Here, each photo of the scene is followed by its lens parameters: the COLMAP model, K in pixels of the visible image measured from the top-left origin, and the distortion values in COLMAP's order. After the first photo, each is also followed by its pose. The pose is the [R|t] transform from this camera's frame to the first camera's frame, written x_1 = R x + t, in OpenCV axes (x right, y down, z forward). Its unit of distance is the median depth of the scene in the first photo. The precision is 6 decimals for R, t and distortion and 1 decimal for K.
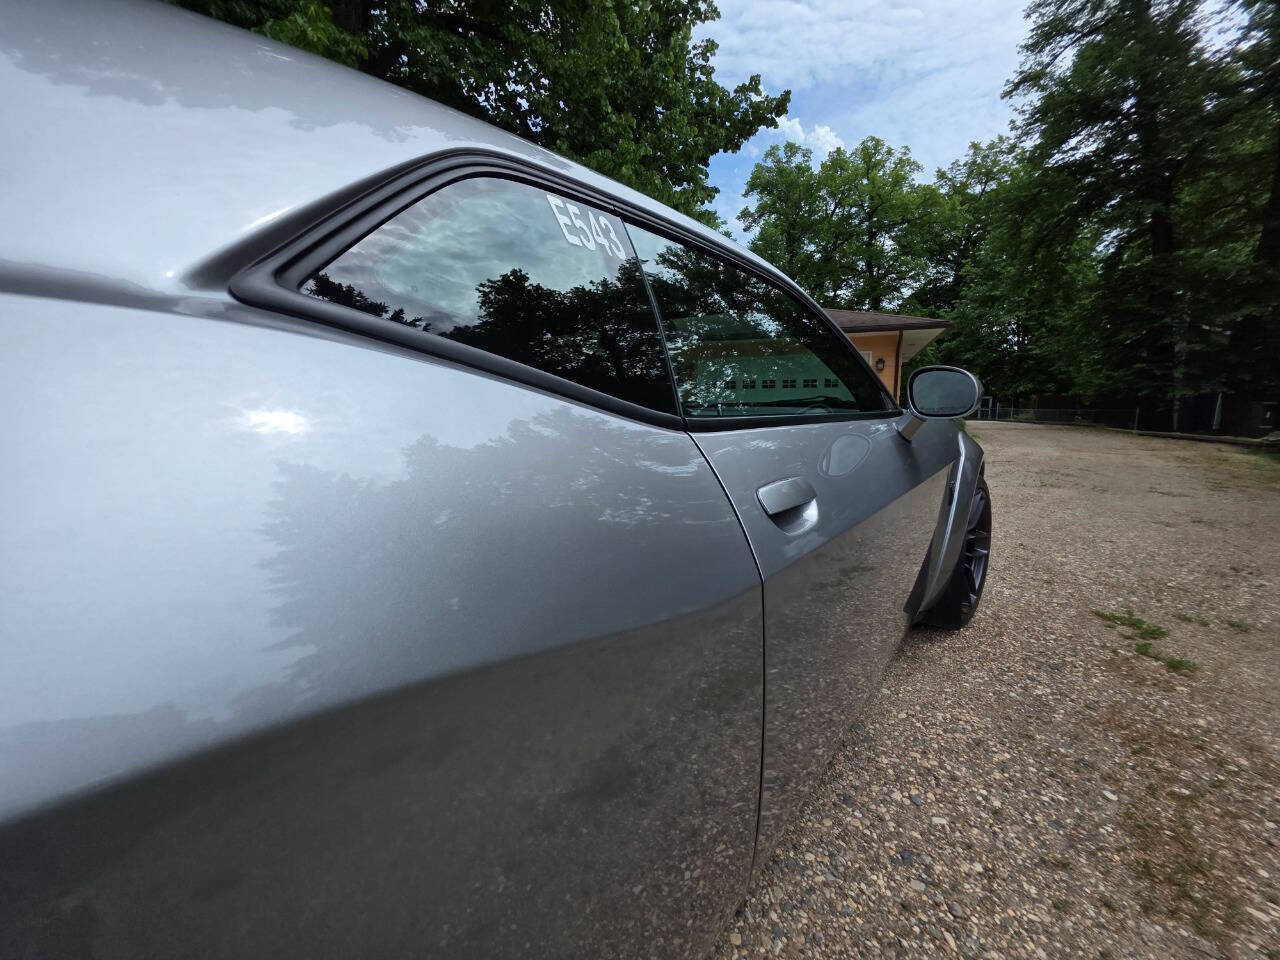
lens RADIAL K [[517.5, 0, 646.8], [0, 517.5, 473.7], [0, 0, 1]] dist [0.006351, -0.002493]
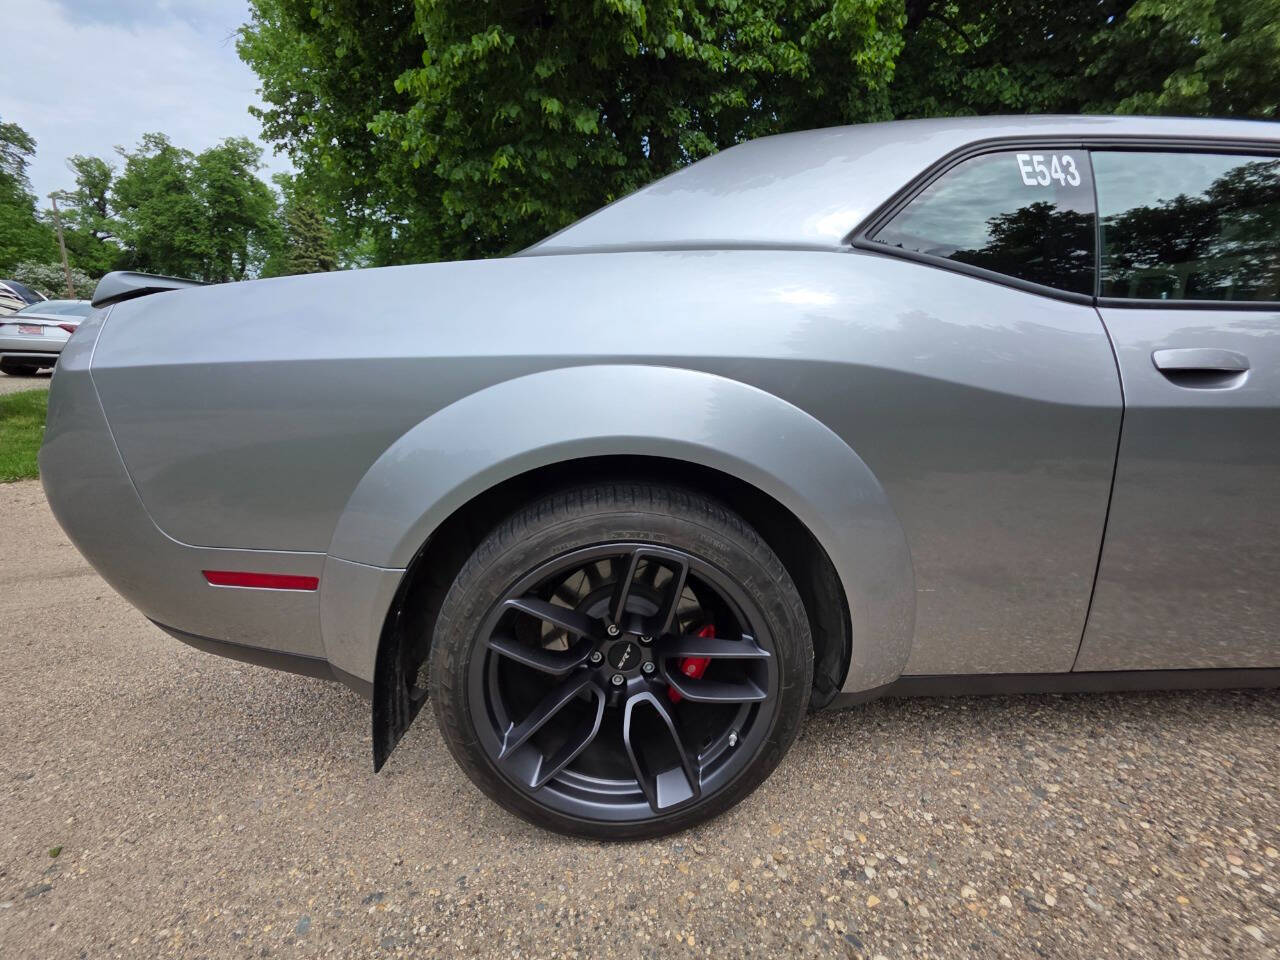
lens RADIAL K [[517.5, 0, 643.8], [0, 517.5, 479.0], [0, 0, 1]] dist [0.006351, -0.002493]
pose [[0.655036, 0.195259, -0.729933, 0.199559], [-0.115238, 0.980549, 0.158886, 0.146813], [0.746758, -0.019960, 0.664796, -0.440946]]
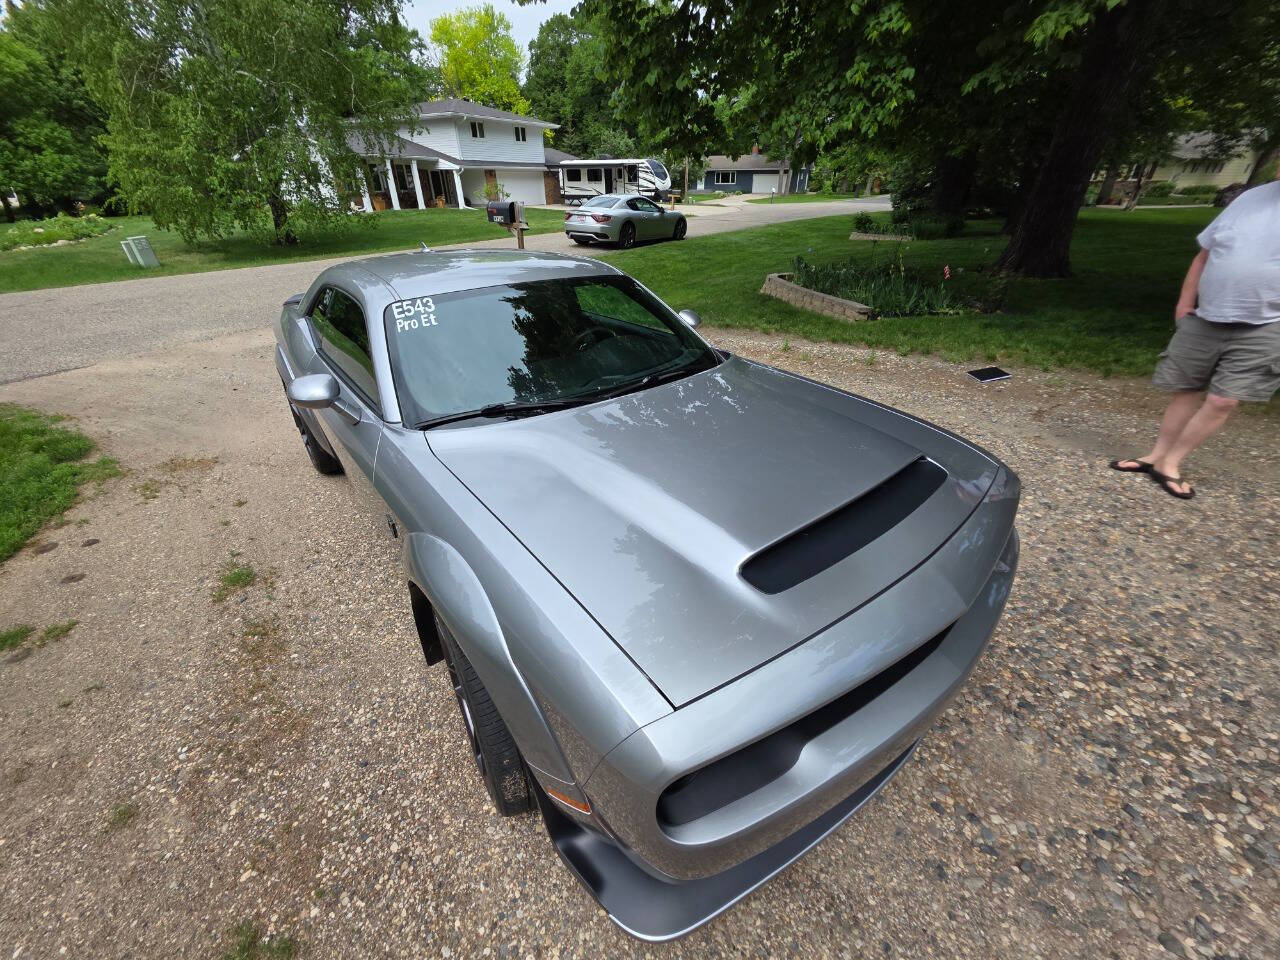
lens RADIAL K [[517.5, 0, 642.5], [0, 517.5, 474.1], [0, 0, 1]] dist [0.006351, -0.002493]
pose [[-0.235442, 0.473322, -0.848842, 1.739602], [-0.114252, 0.853859, 0.507810, -0.837016], [0.965150, 0.216541, -0.146957, 2.165229]]
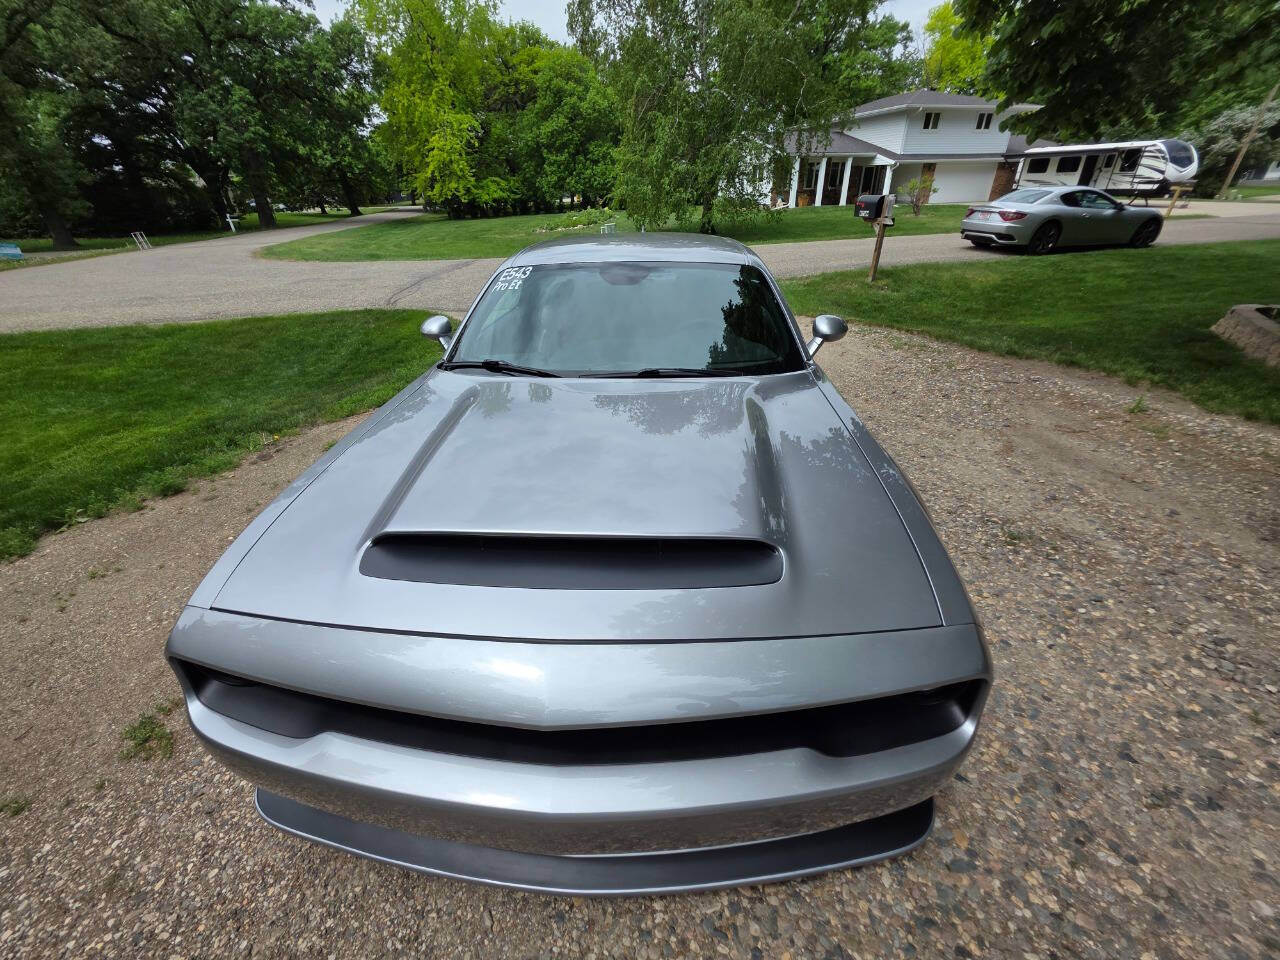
lens RADIAL K [[517.5, 0, 642.0], [0, 517.5, 469.0], [0, 0, 1]] dist [0.006351, -0.002493]
pose [[-0.824803, 0.281907, -0.490130, 1.039352], [-0.050470, 0.826676, 0.560410, -0.878241], [0.563163, 0.486965, -0.667617, 3.025655]]
